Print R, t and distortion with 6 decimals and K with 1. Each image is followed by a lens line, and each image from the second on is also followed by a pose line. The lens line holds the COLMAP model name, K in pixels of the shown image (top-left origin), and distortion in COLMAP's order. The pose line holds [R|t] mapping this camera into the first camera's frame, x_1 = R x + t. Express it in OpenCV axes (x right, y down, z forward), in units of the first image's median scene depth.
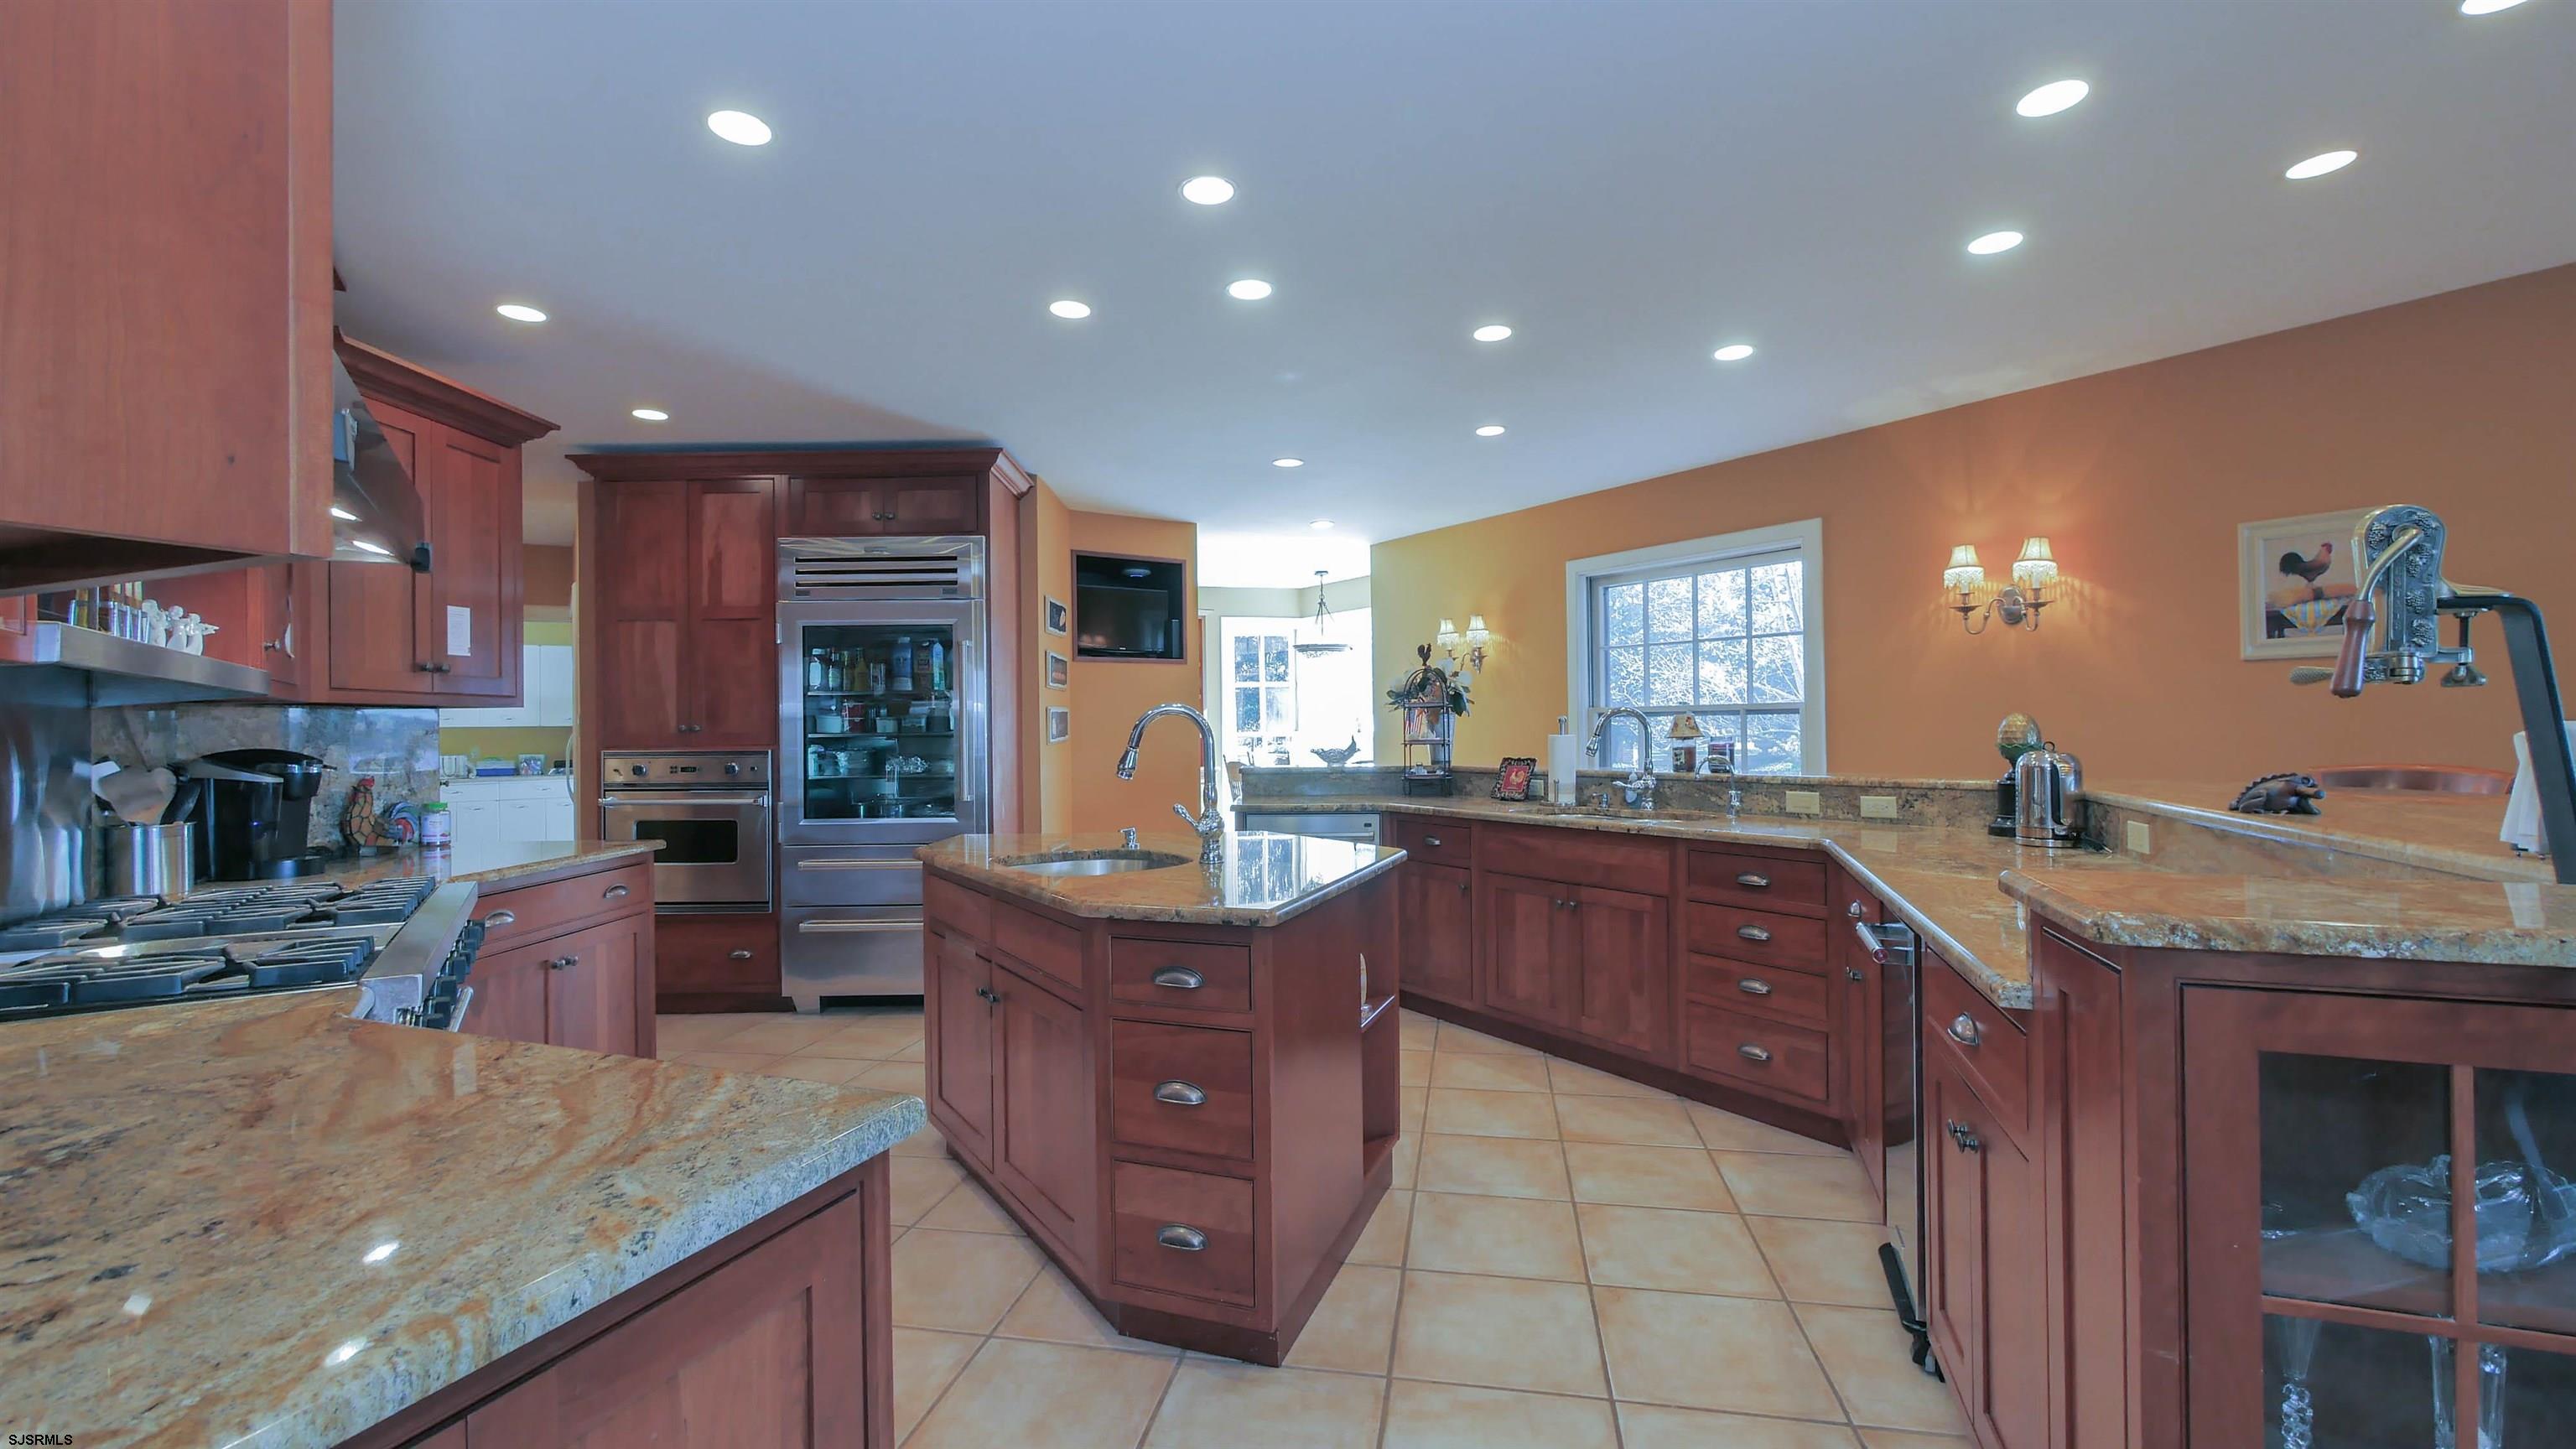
lens RADIAL K [[1078.1, 0, 1280.0], [0, 1078.1, 722.4], [0, 0, 1]] dist [-0.001372, 0.000011]
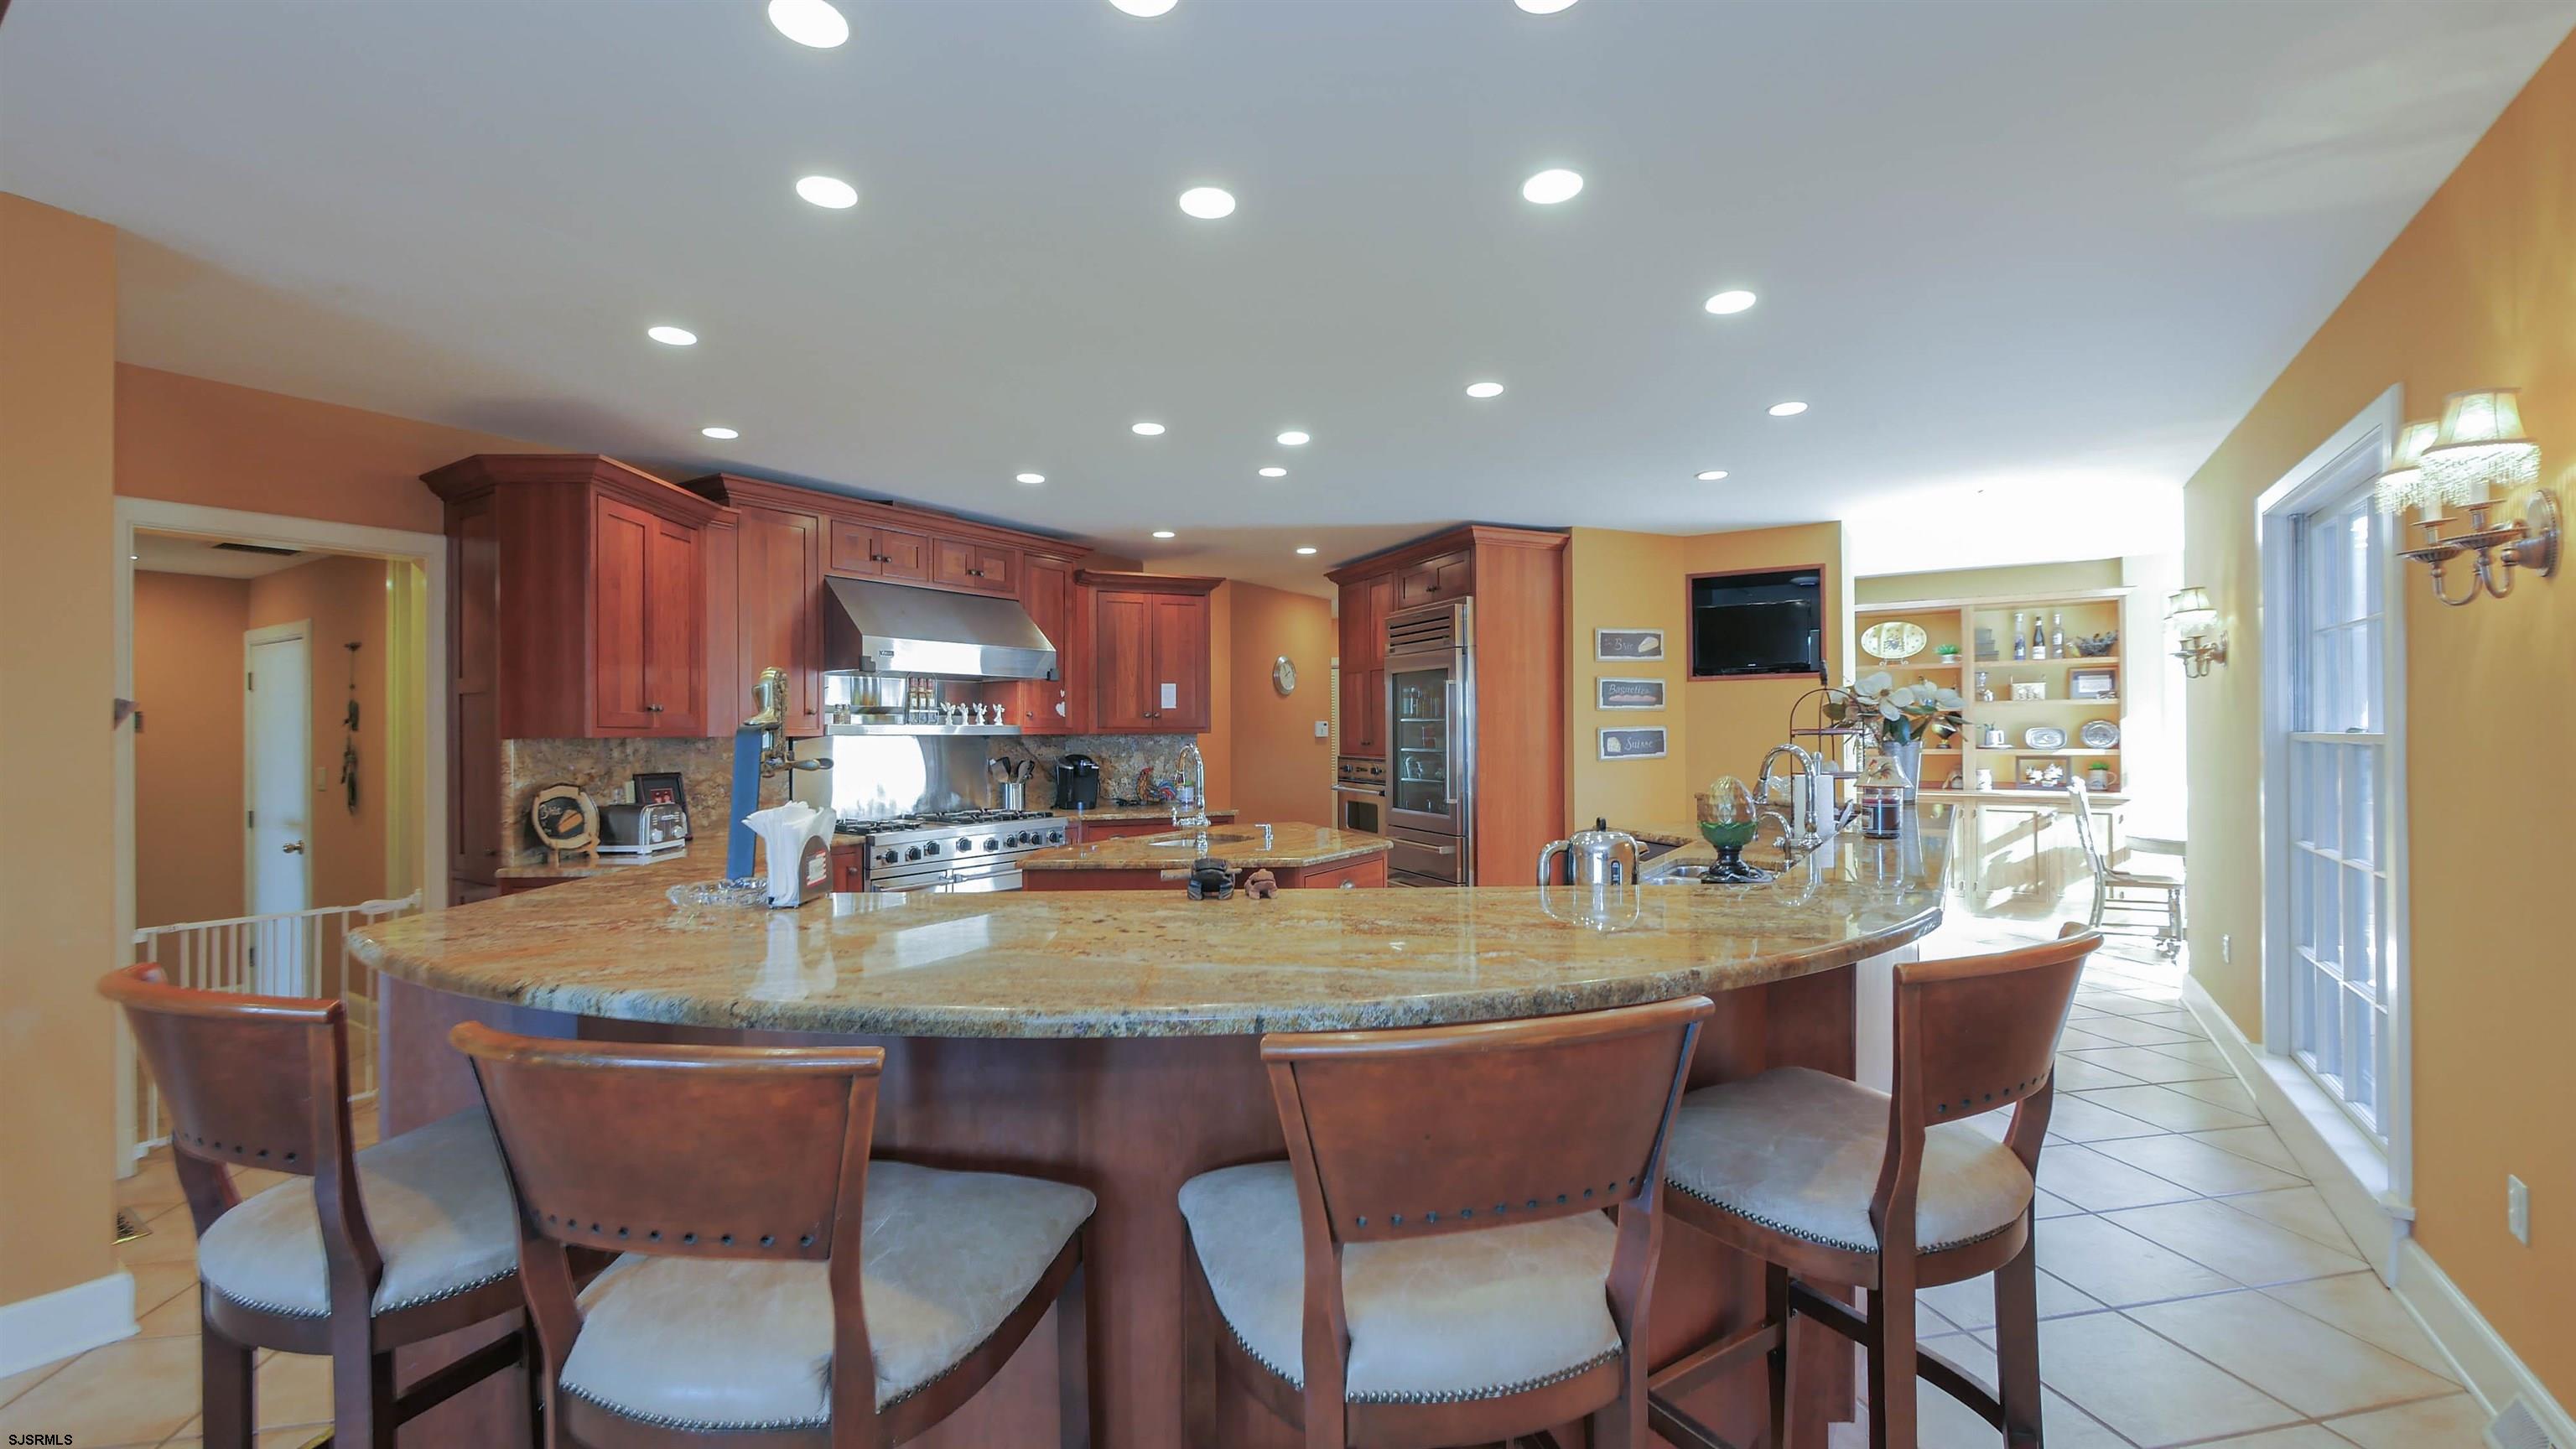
lens RADIAL K [[1078.1, 0, 1280.0], [0, 1078.1, 722.4], [0, 0, 1]] dist [-0.001372, 0.000011]
pose [[0.391477, 0.000822, -0.920188, 0.800603], [0.004361, 0.999987, 0.002749, -0.028544], [0.920178, -0.005089, 0.391468, 0.292874]]
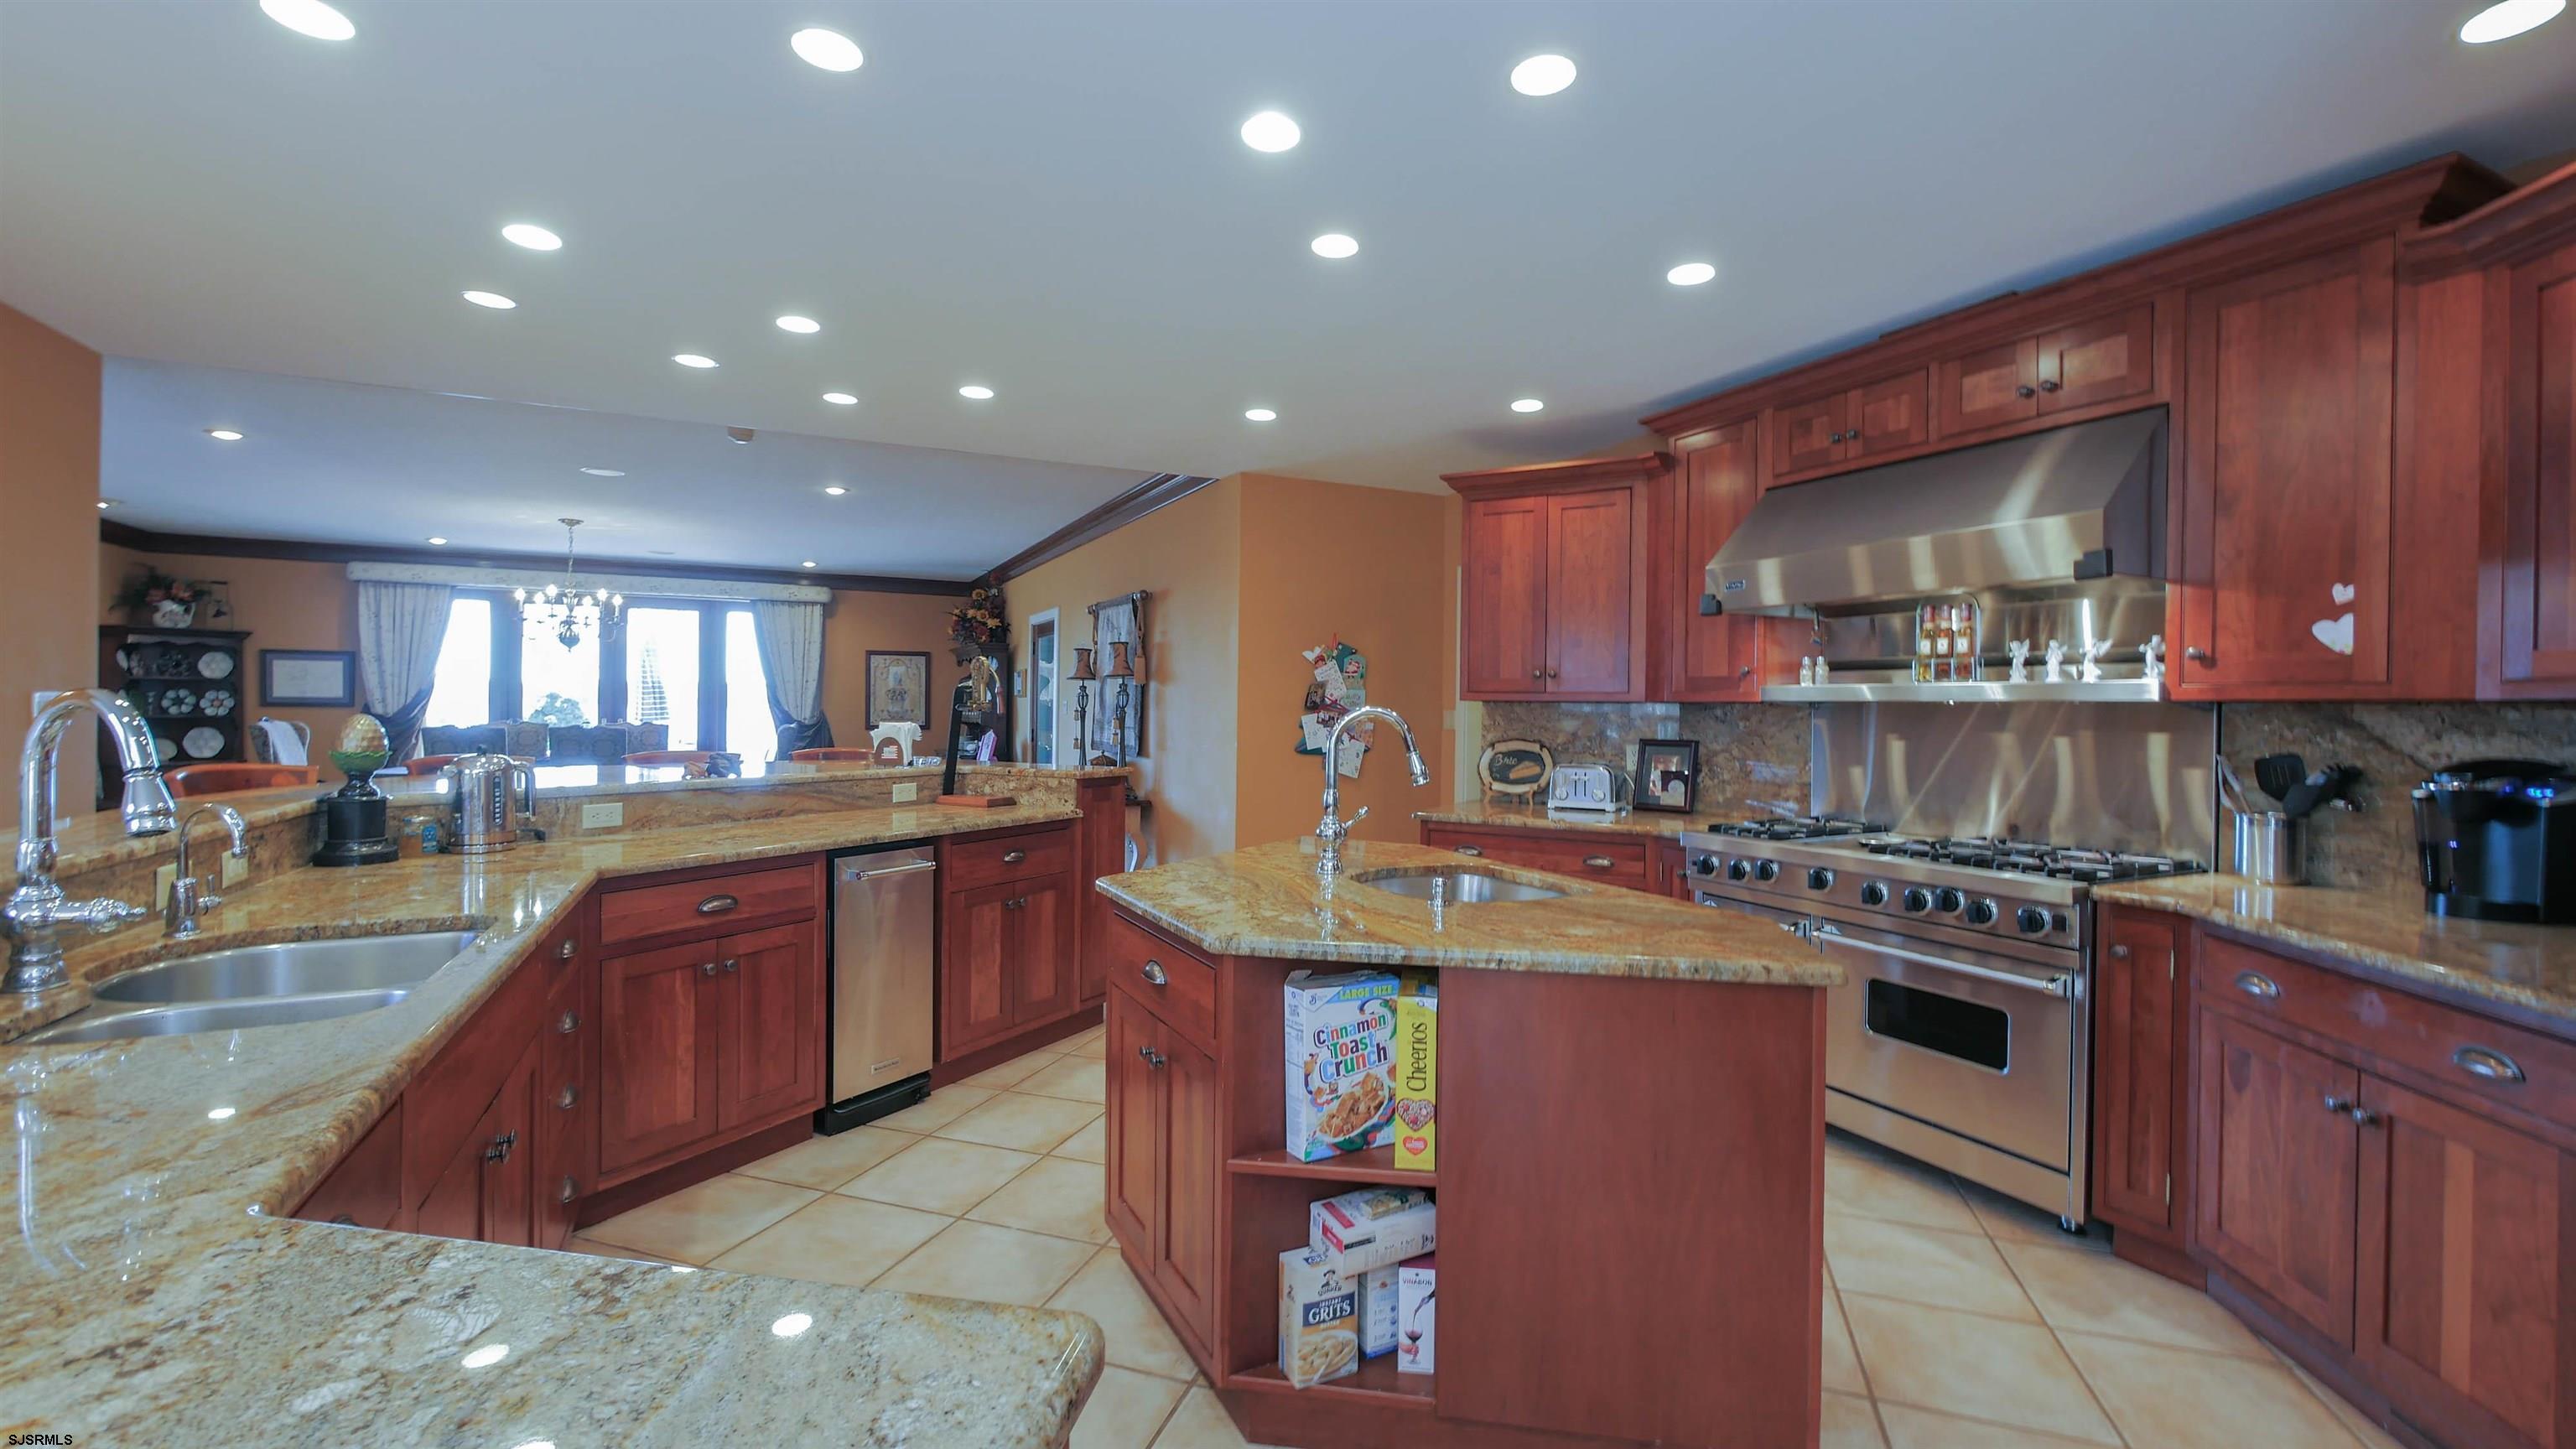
lens RADIAL K [[1078.1, 0, 1280.0], [0, 1078.1, 722.4], [0, 0, 1]] dist [-0.001372, 0.000011]
pose [[-0.989681, -0.001808, 0.143274, -0.108752], [-0.000942, 0.999981, 0.006112, -0.003094], [-0.143283, 0.005914, -0.989664, 1.143338]]
